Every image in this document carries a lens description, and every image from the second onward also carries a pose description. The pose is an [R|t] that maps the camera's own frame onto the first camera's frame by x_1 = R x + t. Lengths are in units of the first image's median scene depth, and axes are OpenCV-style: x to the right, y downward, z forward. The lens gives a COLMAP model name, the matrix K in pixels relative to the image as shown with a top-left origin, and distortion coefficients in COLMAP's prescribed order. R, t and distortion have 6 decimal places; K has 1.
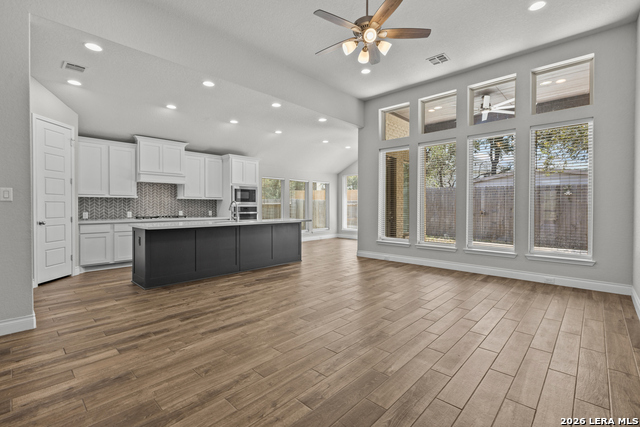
lens RADIAL K [[287.1, 0, 317.8], [0, 287.1, 210.4], [0, 0, 1]] dist [-0.002067, -0.000590]
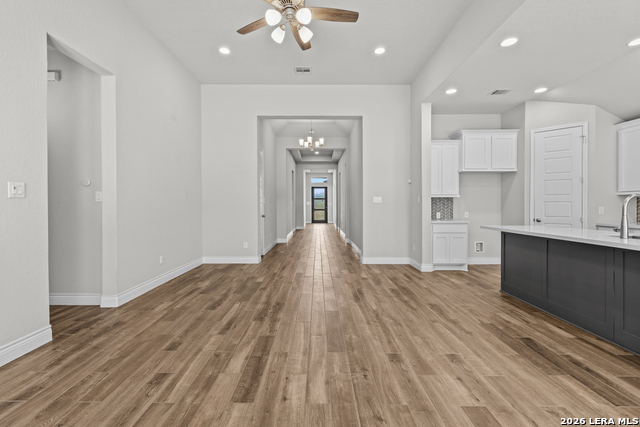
lens RADIAL K [[287.1, 0, 317.6], [0, 287.1, 206.5], [0, 0, 1]] dist [-0.002067, -0.000590]
pose [[-0.745960, 0.003479, -0.665982, 0.364153], [-0.005299, 0.999924, 0.011159, -0.015812], [0.665970, 0.011853, -0.745884, 0.896264]]
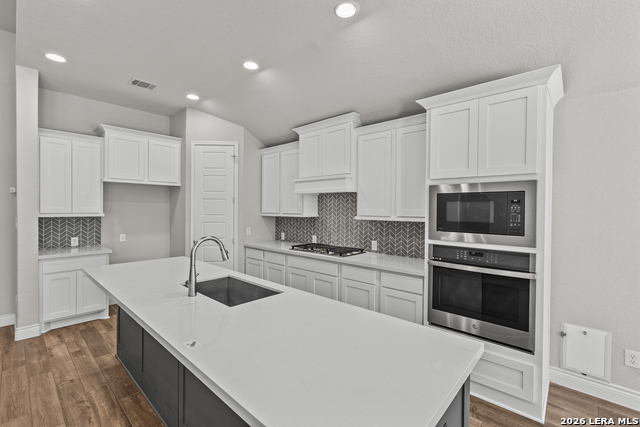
lens RADIAL K [[287.1, 0, 320.4], [0, 287.1, 211.6], [0, 0, 1]] dist [-0.002067, -0.000590]
pose [[0.003184, 0.011946, -0.999924, 0.075566], [-0.013838, 0.999833, 0.011900, -0.065768], [0.999899, 0.013799, 0.003349, 1.023394]]
